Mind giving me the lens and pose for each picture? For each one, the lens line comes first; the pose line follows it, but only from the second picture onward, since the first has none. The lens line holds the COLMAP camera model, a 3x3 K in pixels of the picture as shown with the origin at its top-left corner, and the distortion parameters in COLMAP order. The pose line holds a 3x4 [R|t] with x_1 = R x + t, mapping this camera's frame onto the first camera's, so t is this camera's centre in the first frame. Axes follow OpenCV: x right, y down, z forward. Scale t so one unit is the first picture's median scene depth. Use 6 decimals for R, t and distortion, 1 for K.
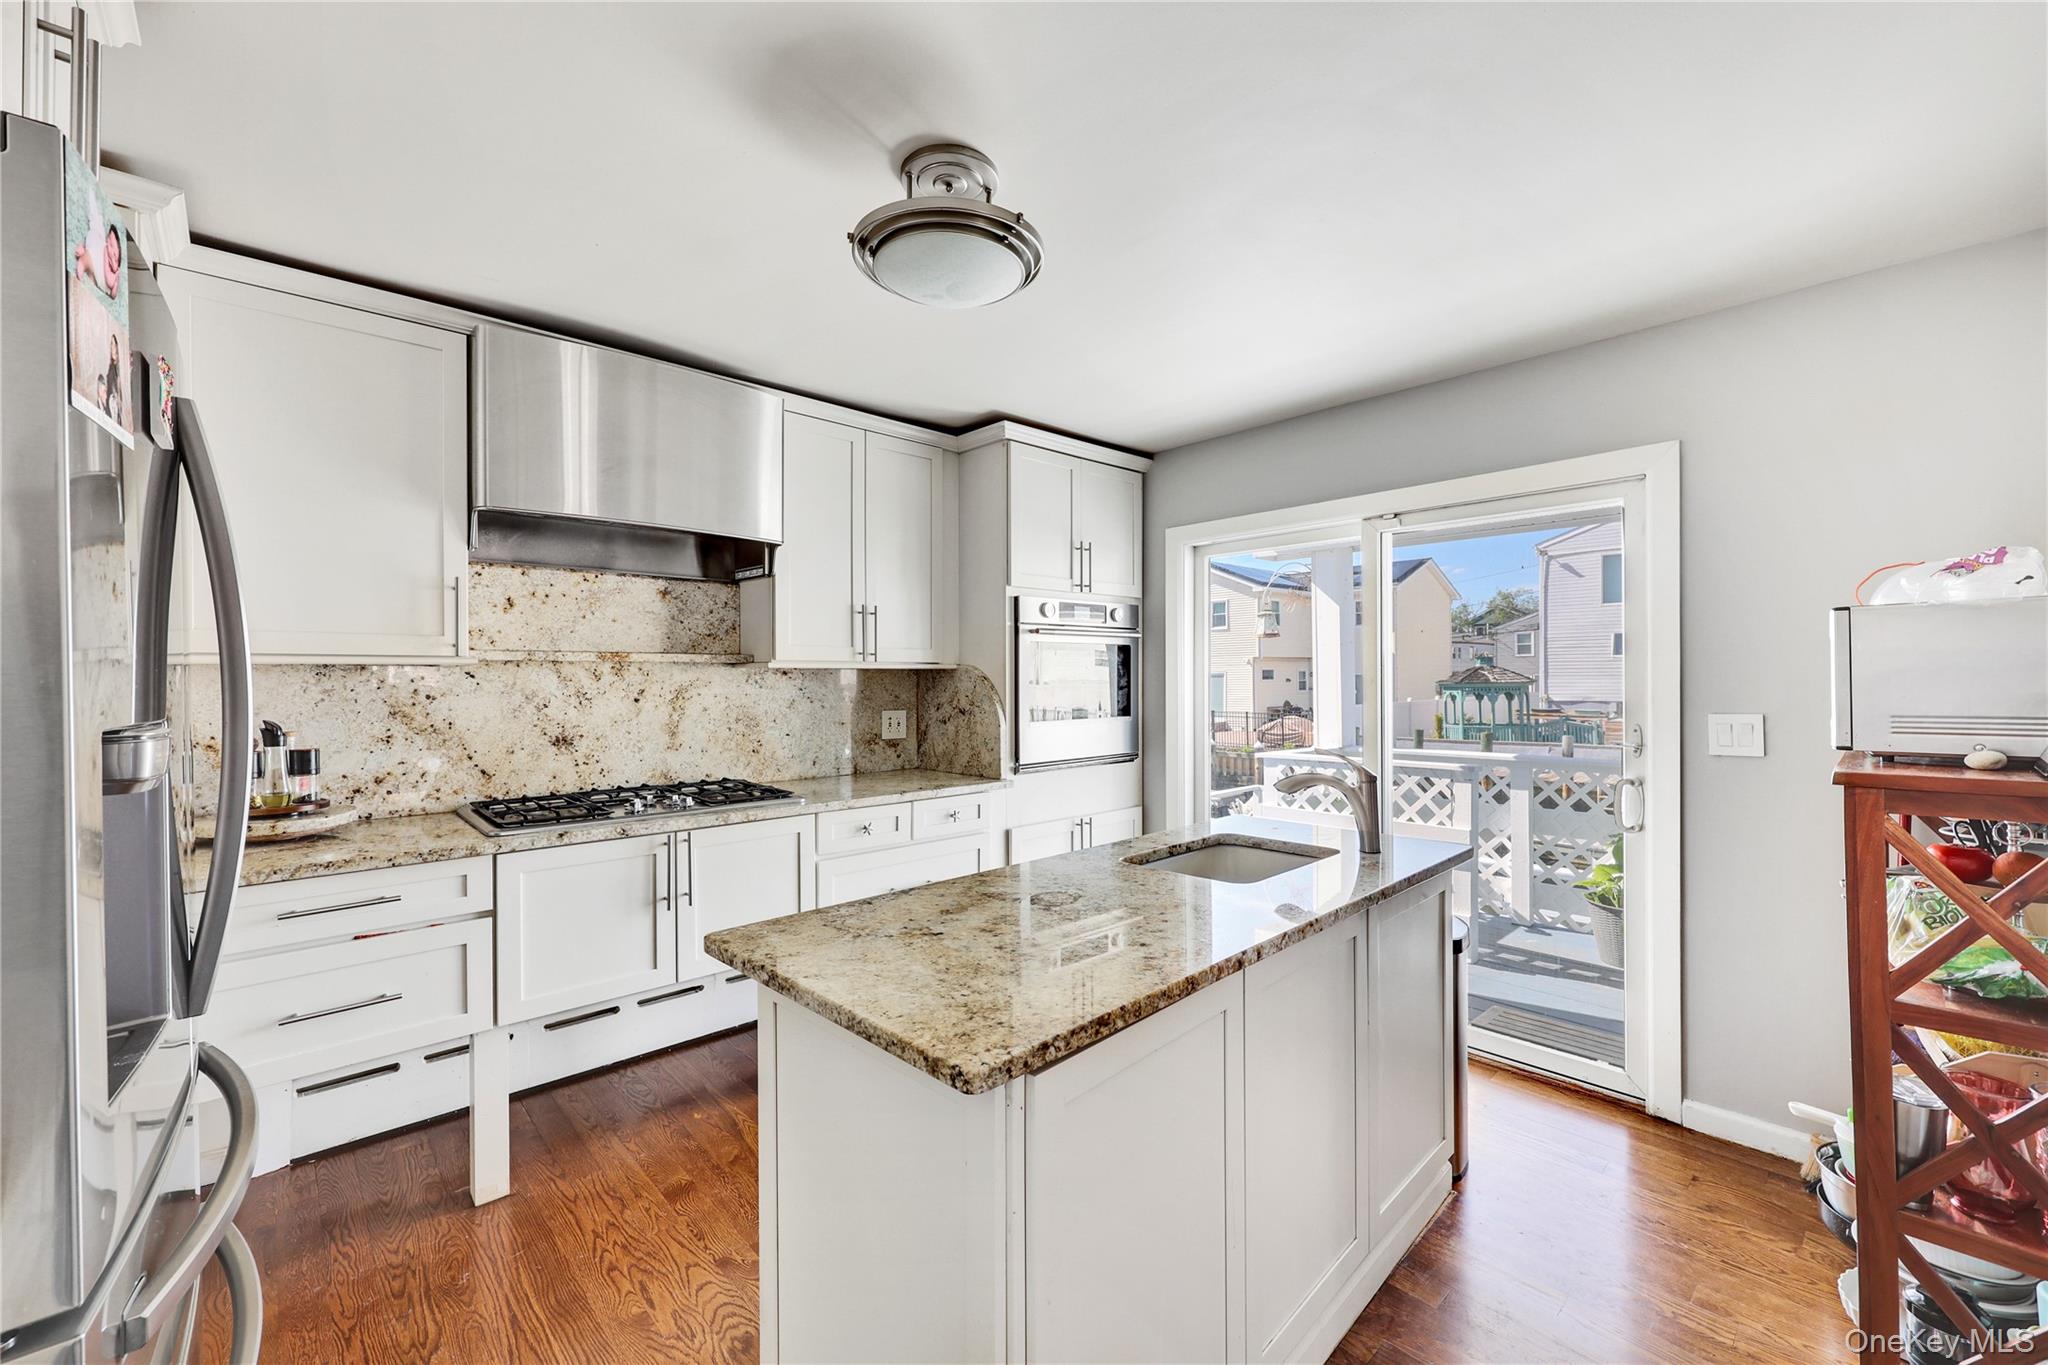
lens RADIAL K [[836.4, 0, 1031.5], [0, 836.4, 681.5], [0, 0, 1]] dist [0.004920, 0.000964]
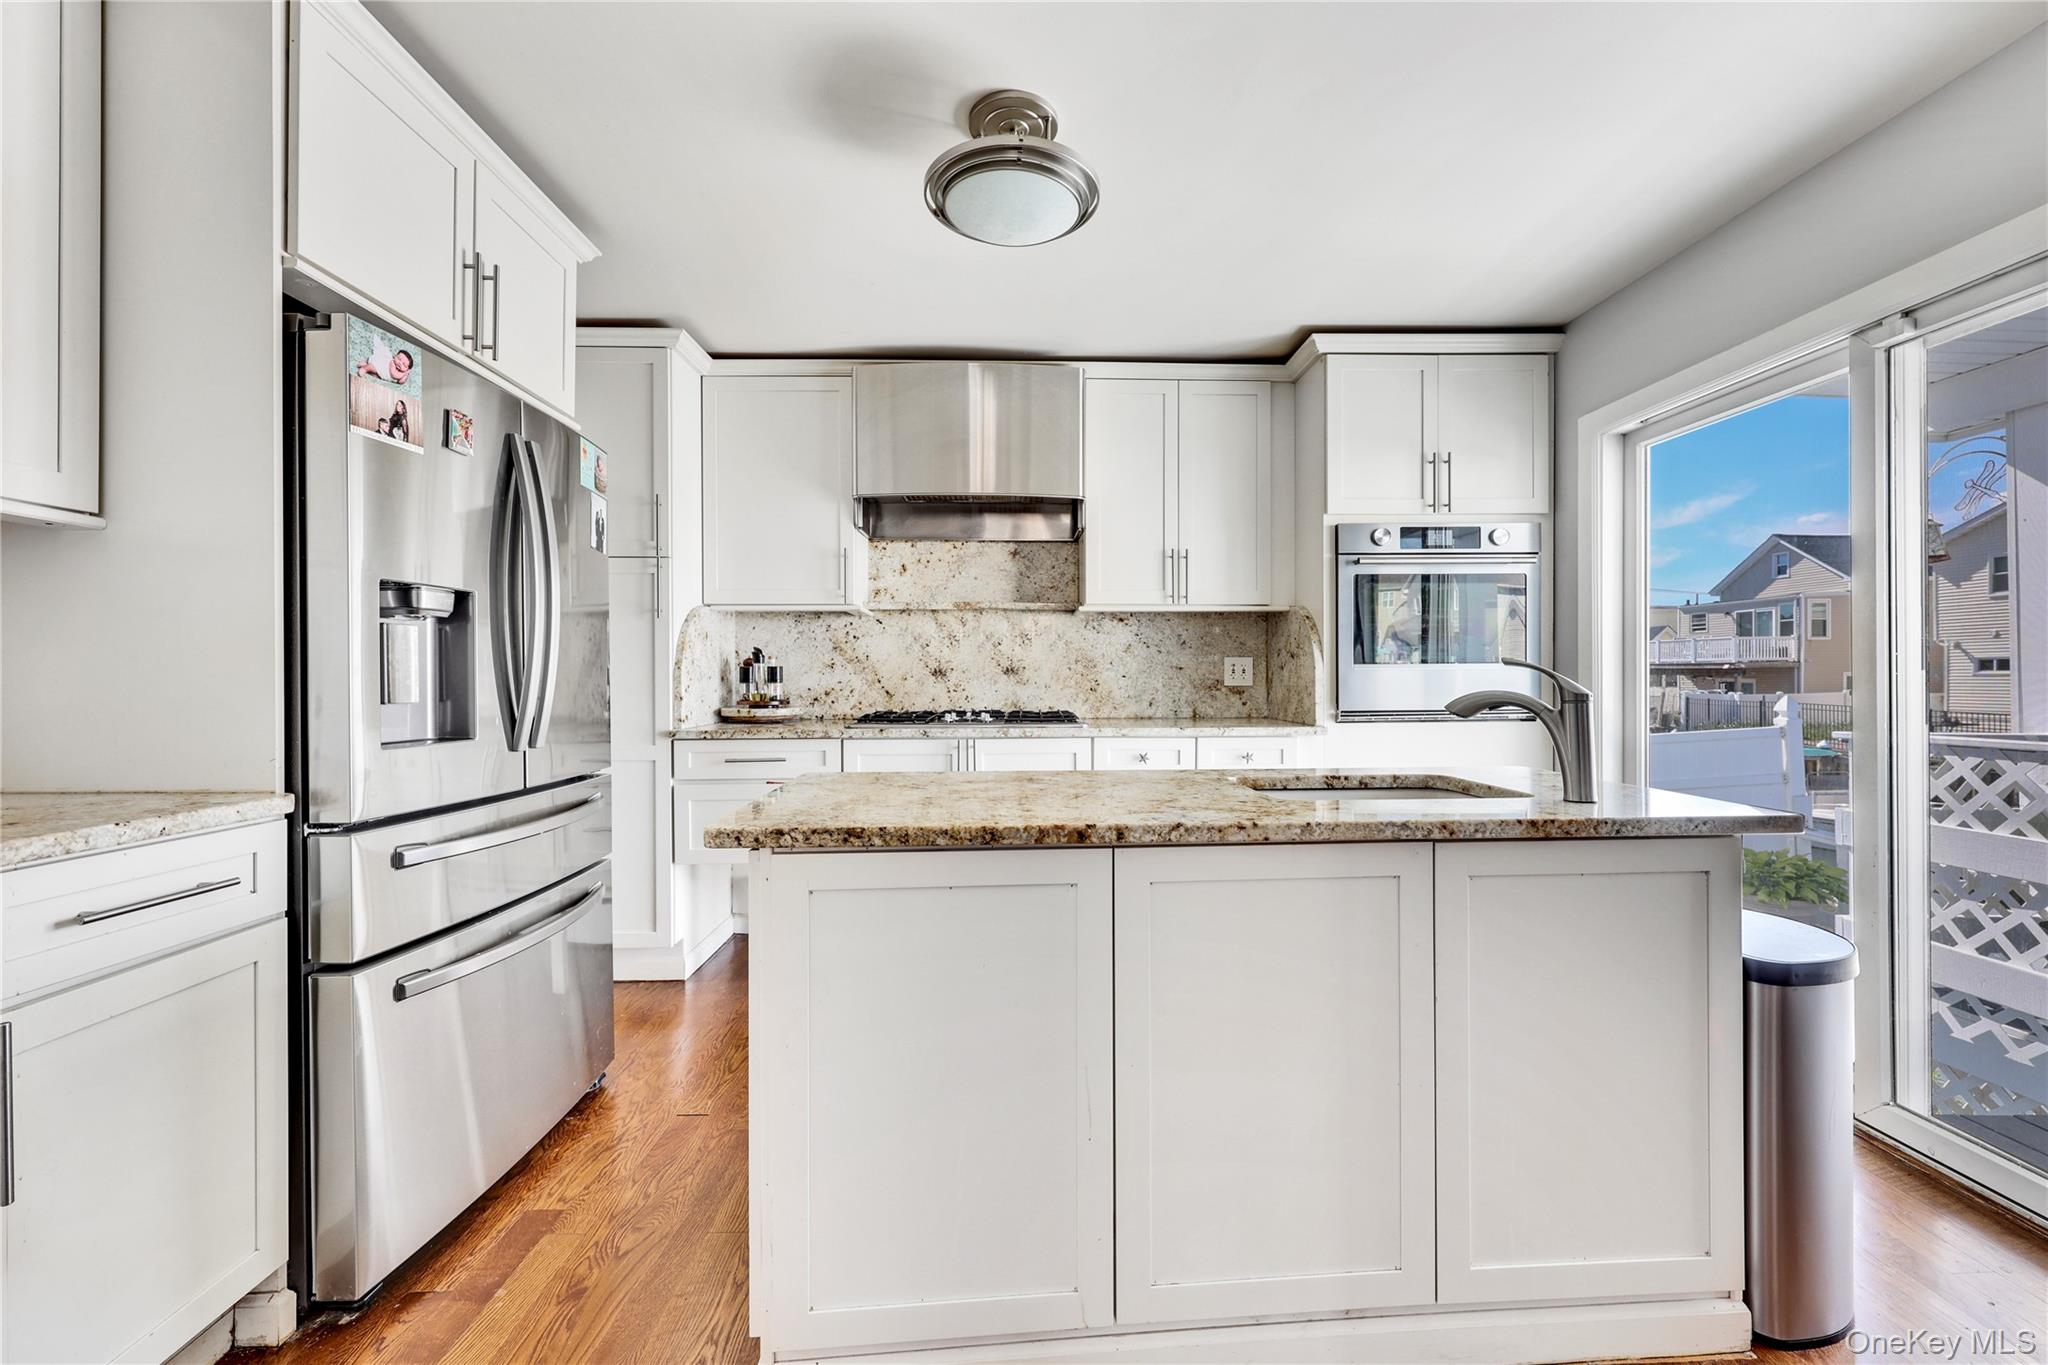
lens RADIAL K [[836.4, 0, 1031.0], [0, 836.4, 682.3], [0, 0, 1]] dist [0.004920, 0.000964]
pose [[0.744525, 0.006892, -0.667558, 0.382069], [-0.003738, 0.999974, 0.006154, 0.071593], [0.667584, -0.002086, 0.744532, 0.115877]]
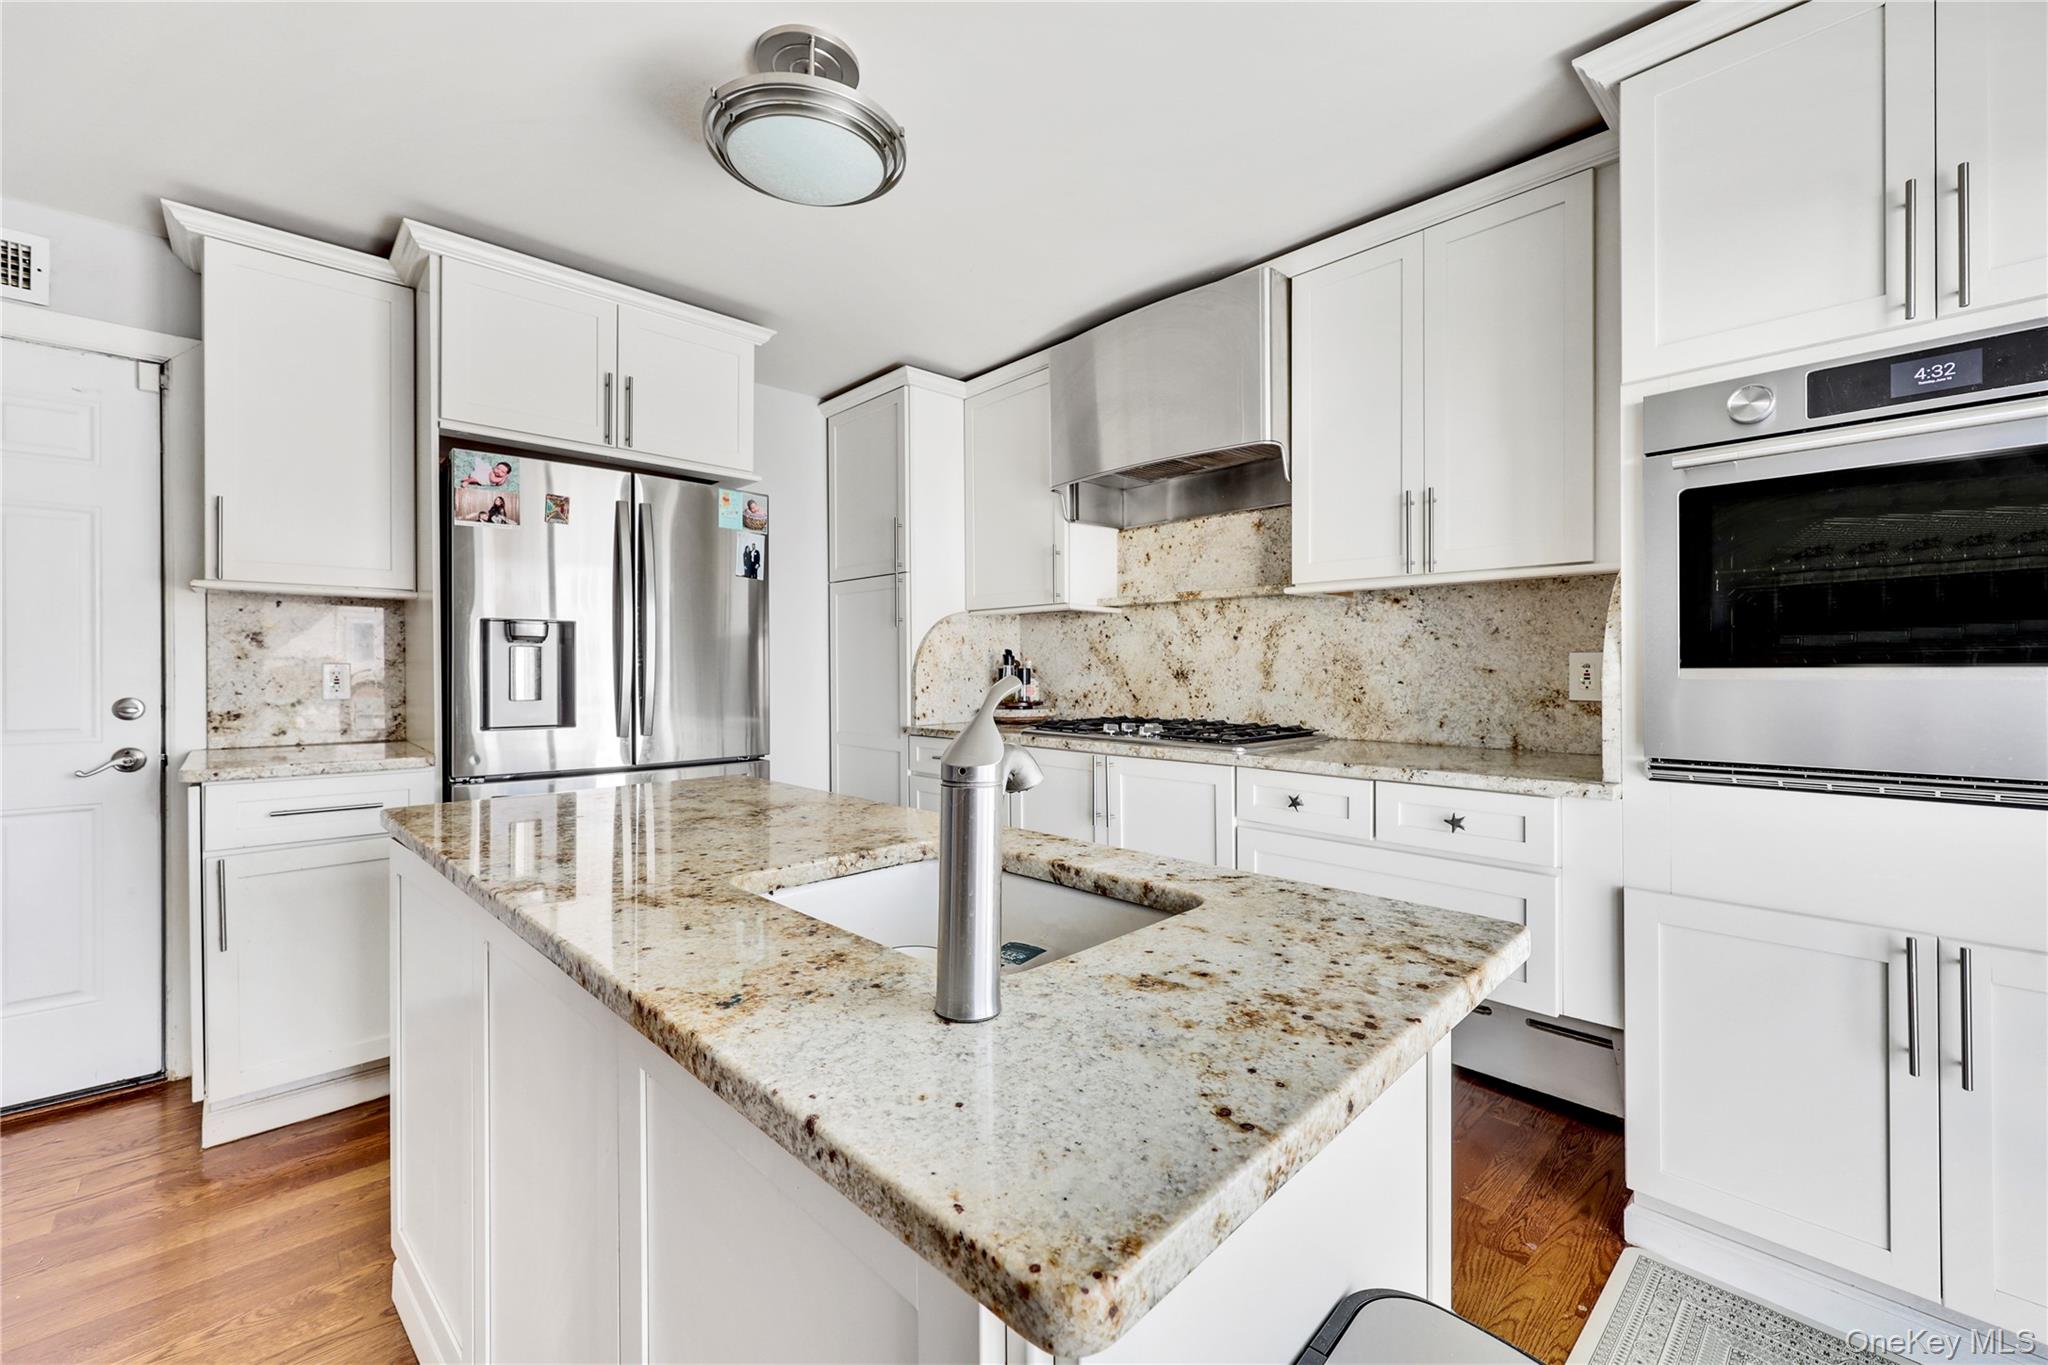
lens RADIAL K [[836.4, 0, 1018.4], [0, 836.4, 666.4], [0, 0, 1]] dist [0.004920, 0.000964]
pose [[-0.006729, 0.000654, -0.999977, 0.511479], [-0.004342, 0.999990, 0.000683, 0.055264], [0.999968, 0.004347, -0.006726, 0.725915]]
